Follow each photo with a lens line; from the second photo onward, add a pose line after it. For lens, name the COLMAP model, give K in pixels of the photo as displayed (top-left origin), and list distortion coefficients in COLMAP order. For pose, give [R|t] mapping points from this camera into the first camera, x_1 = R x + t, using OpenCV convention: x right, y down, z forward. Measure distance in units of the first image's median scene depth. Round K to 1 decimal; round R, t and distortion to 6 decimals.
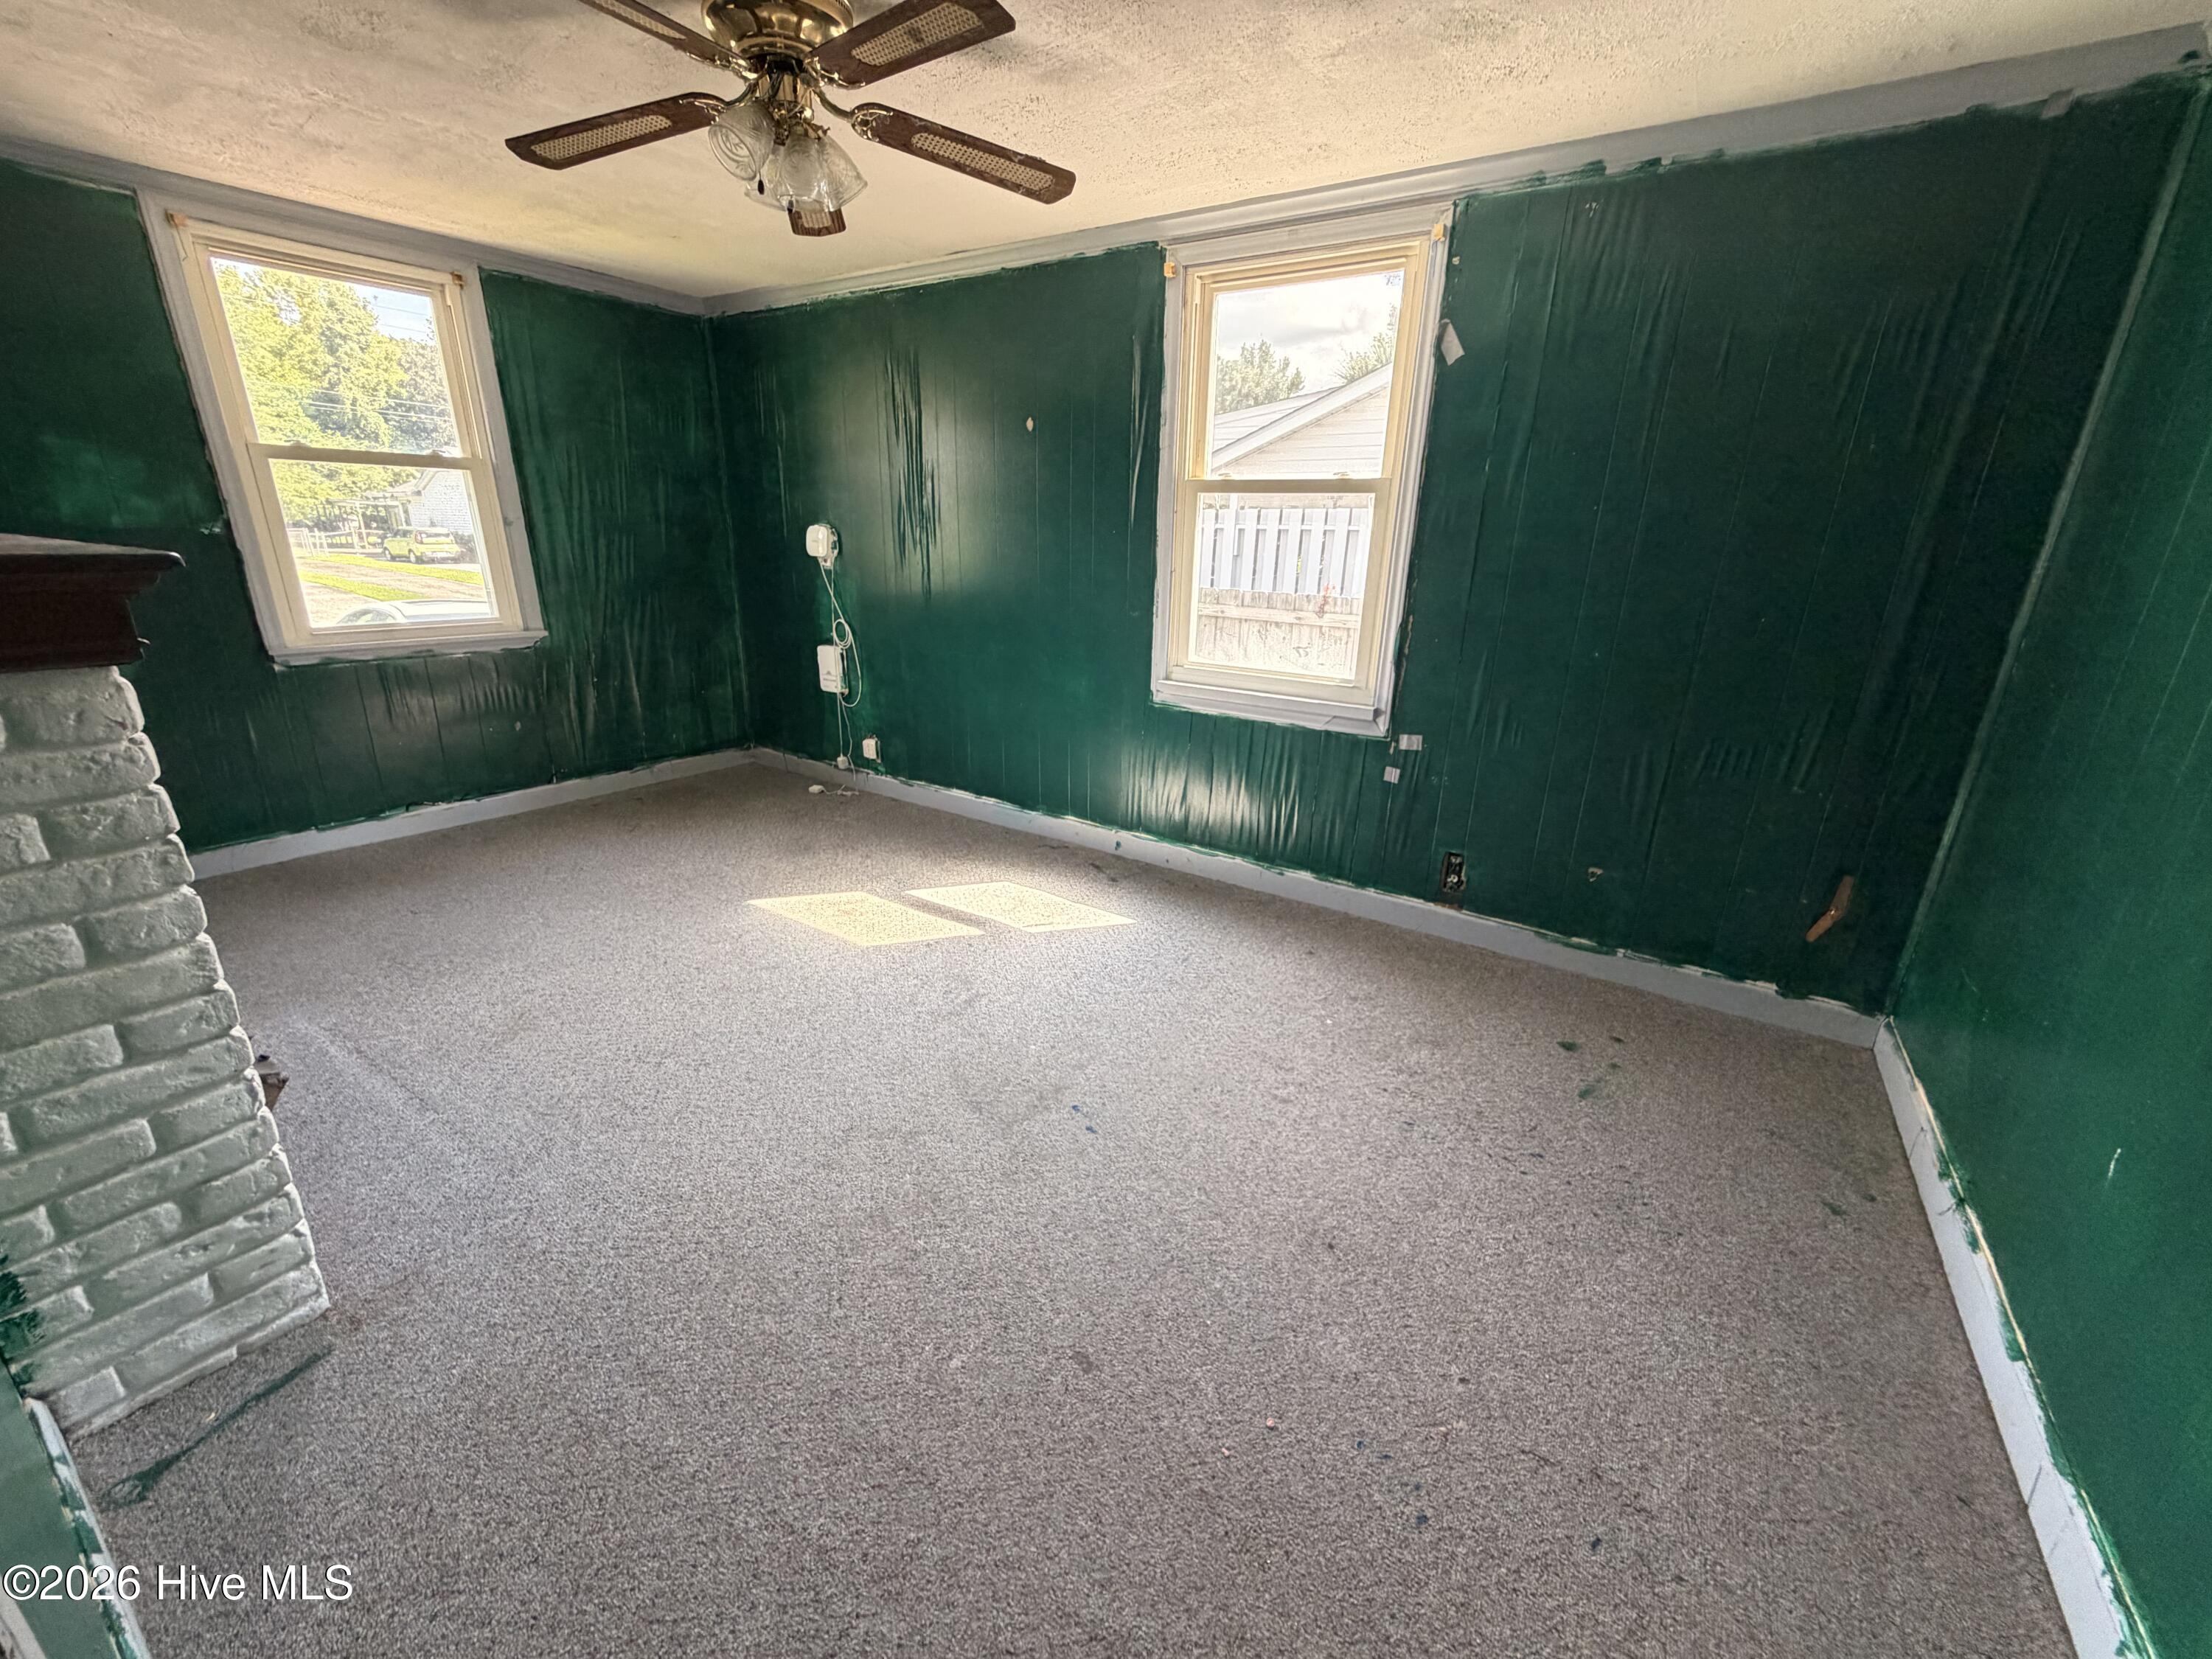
lens RADIAL K [[889.2, 0, 1106.0], [0, 889.2, 829.5], [0, 0, 1]] dist [-0.000729, 0.000235]
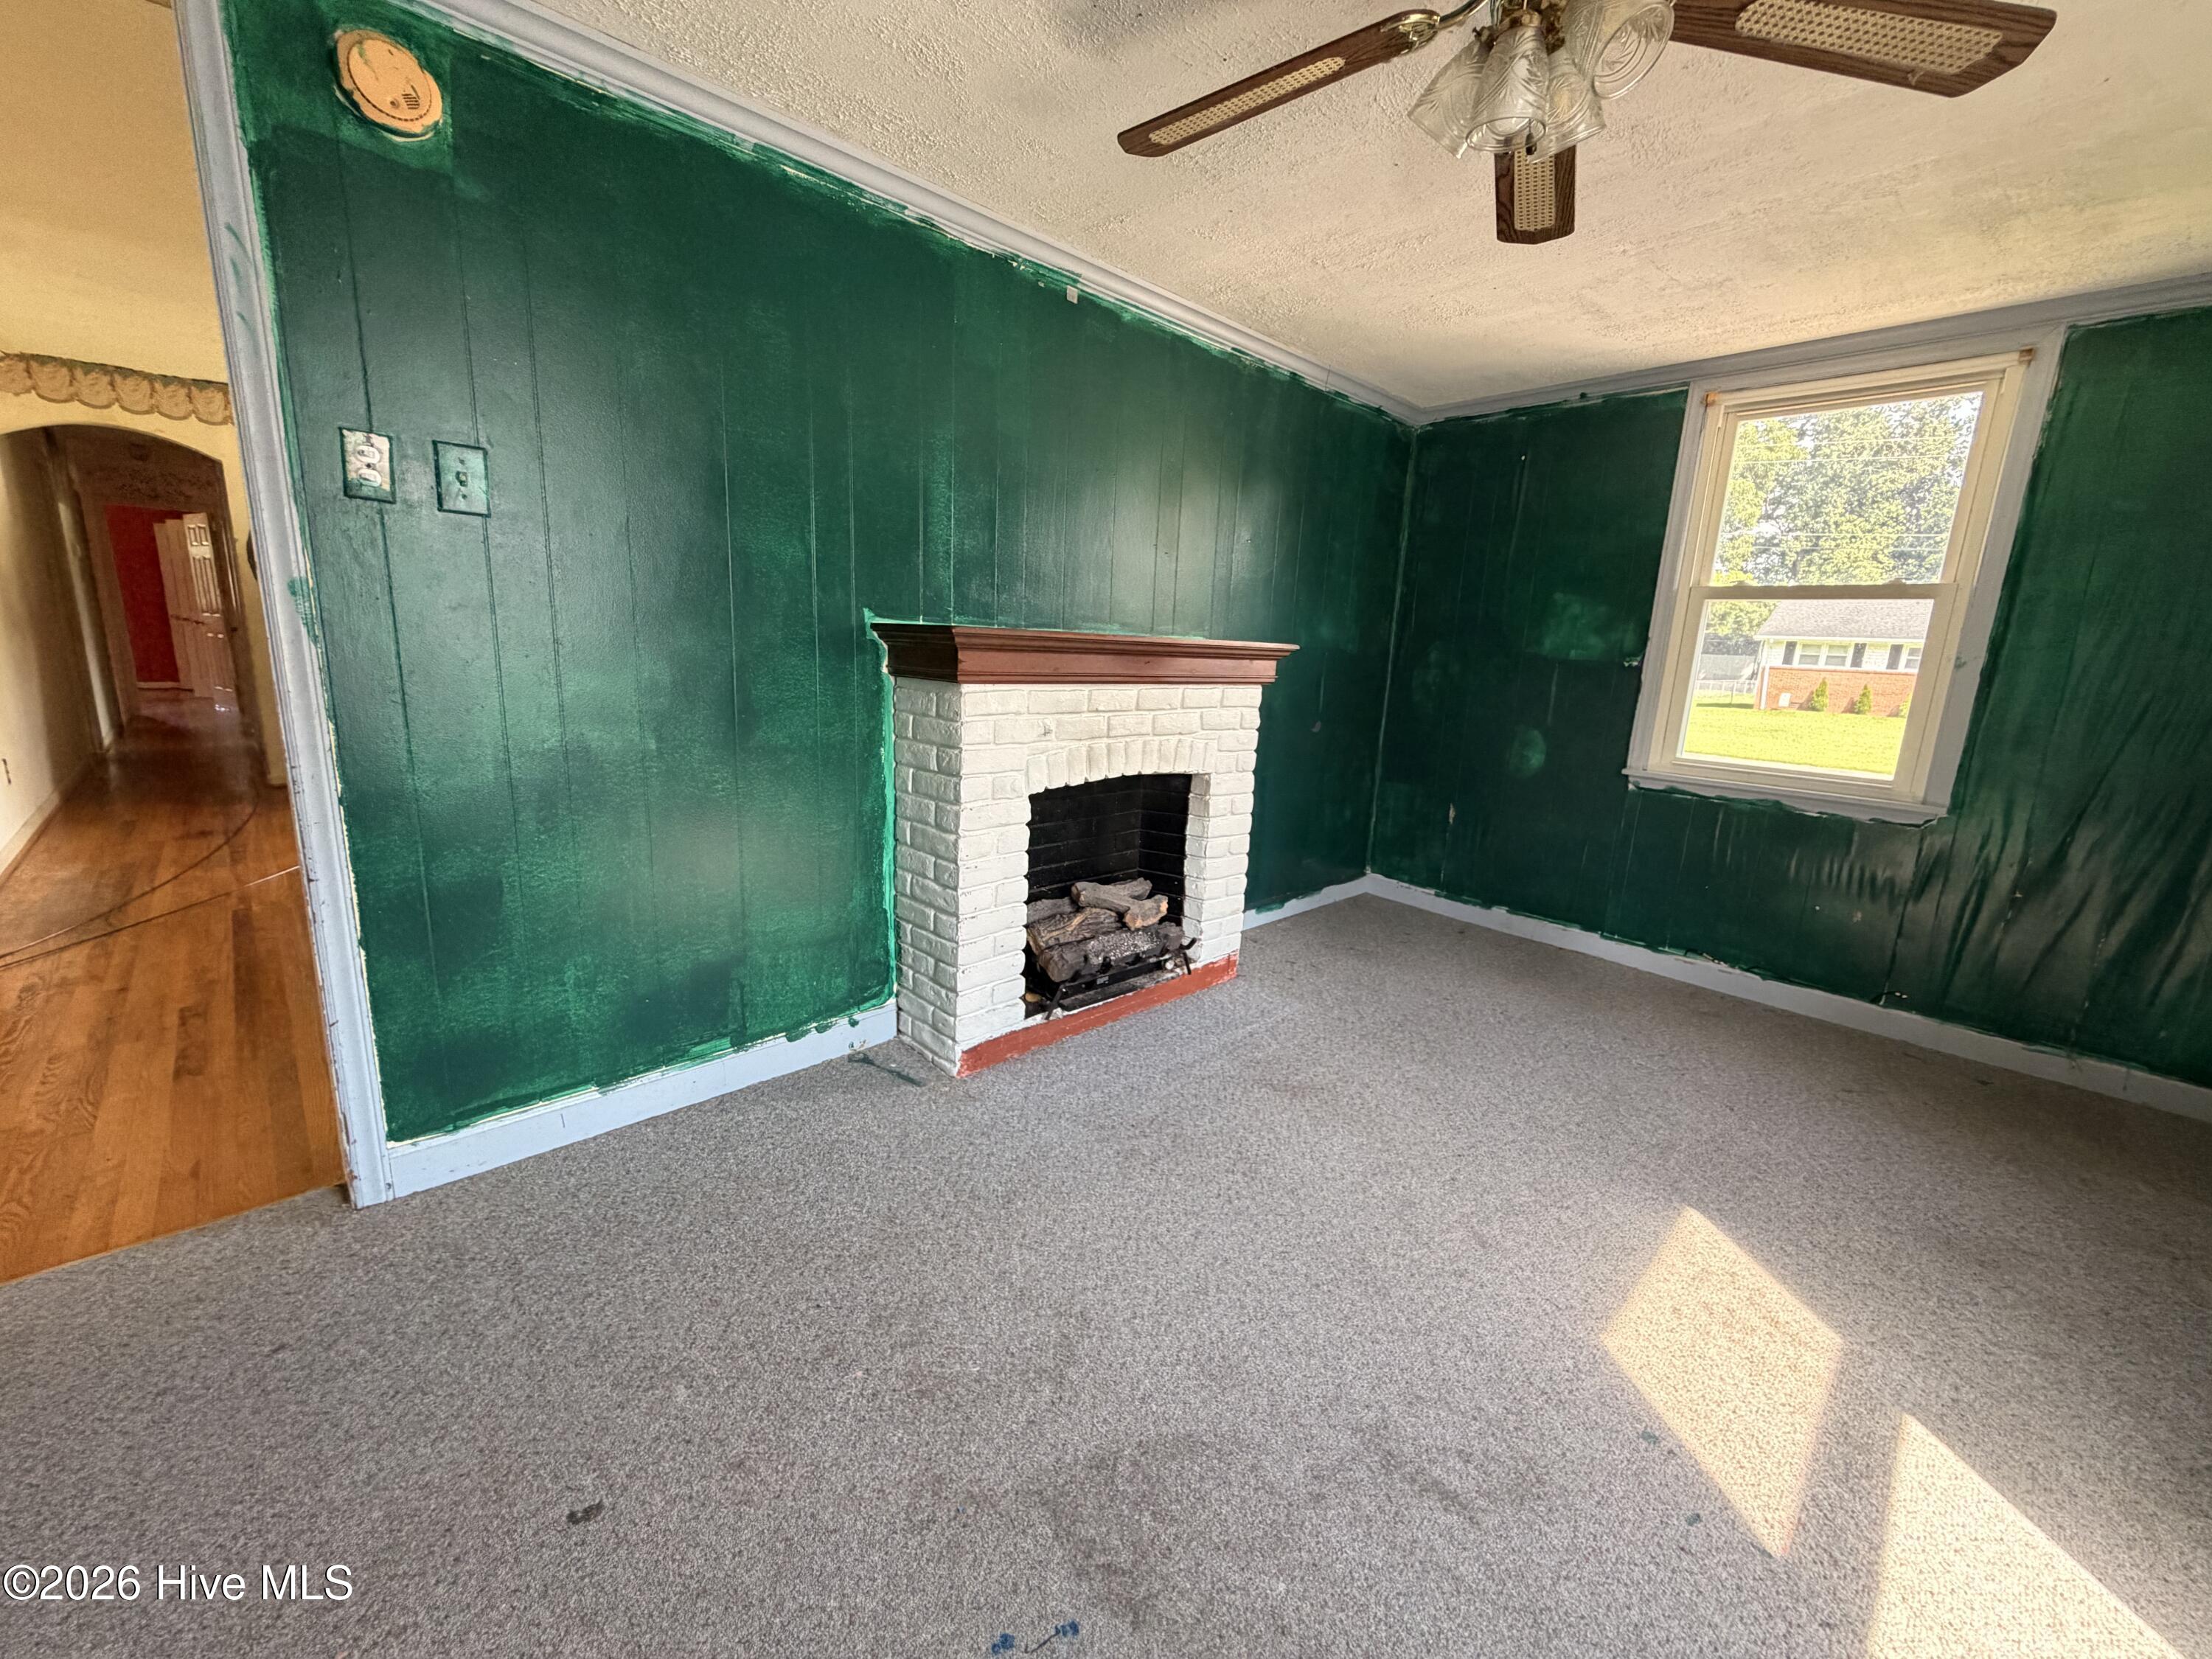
lens RADIAL K [[889.2, 0, 1106.0], [0, 889.2, 829.5], [0, 0, 1]] dist [-0.000729, 0.000235]
pose [[-0.219179, 0.169348, -0.960876, 0.253963], [-0.356999, 0.902611, 0.240512, -0.165694], [0.908027, 0.395746, -0.137377, 0.584040]]
